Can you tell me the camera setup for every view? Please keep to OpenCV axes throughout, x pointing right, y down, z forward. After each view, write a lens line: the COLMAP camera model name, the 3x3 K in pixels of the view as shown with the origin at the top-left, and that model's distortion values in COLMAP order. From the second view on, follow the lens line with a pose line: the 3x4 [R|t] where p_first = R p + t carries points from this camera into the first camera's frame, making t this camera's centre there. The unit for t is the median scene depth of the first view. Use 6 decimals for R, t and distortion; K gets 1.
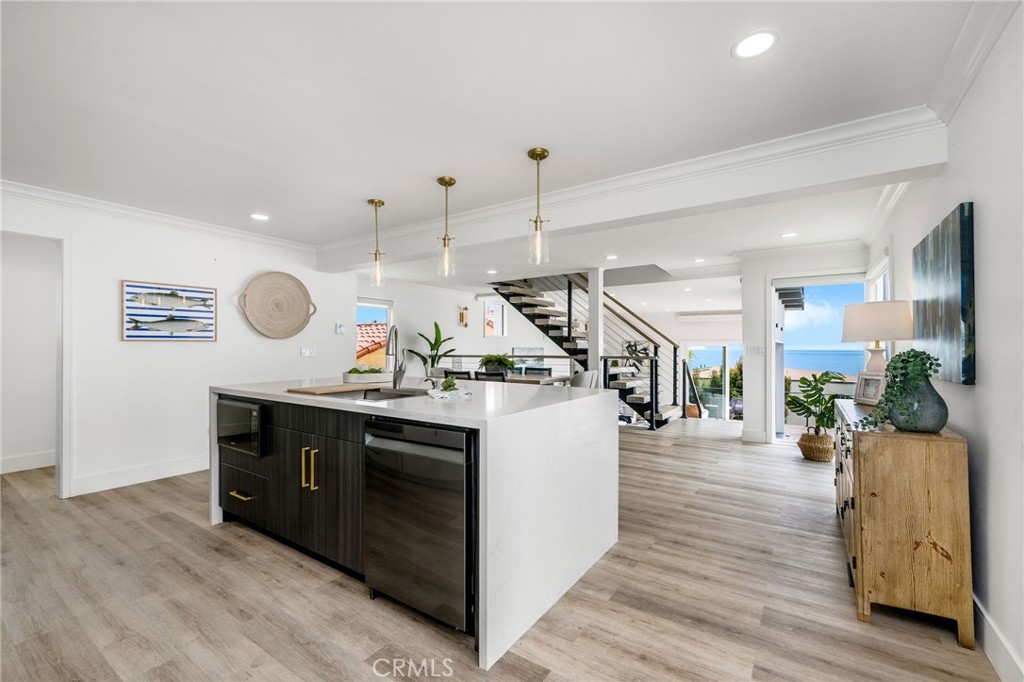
lens RADIAL K [[434.0, 0, 512.0], [0, 434.0, 341.0], [0, 0, 1]] dist [0.001452, 0.000055]
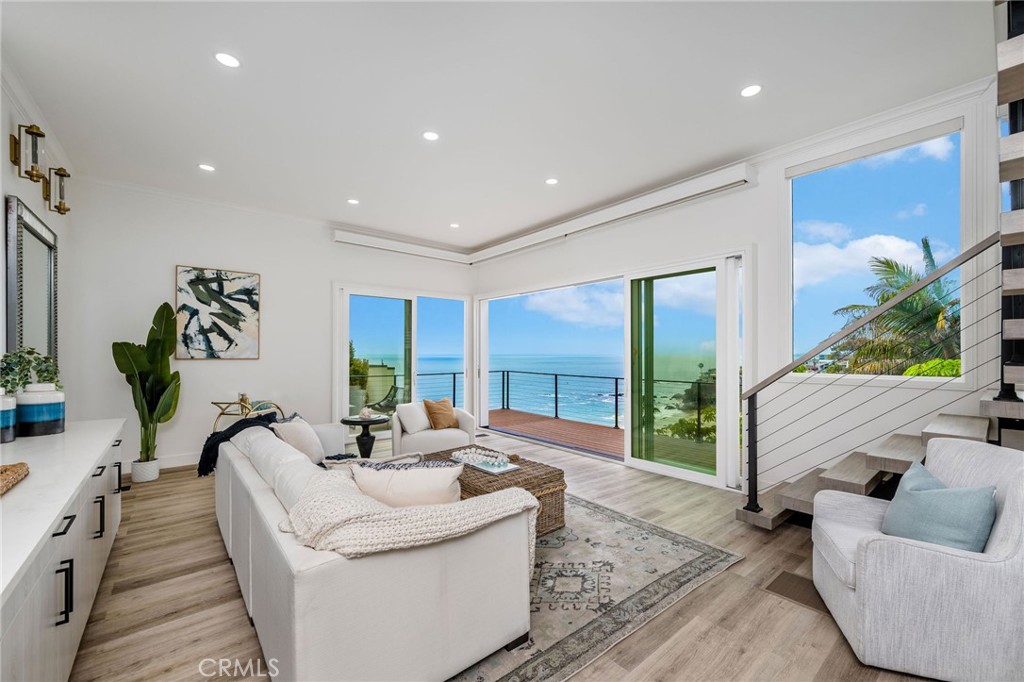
lens RADIAL K [[399.7, 0, 513.5], [0, 399.7, 344.8], [0, 0, 1]] dist [0.000152, -0.000025]
pose [[0.260141, 0.012432, 0.965491, -0.018500], [-0.012786, 0.999874, -0.009430, 0.268144], [-0.965486, -0.009891, 0.260267, 2.409668]]
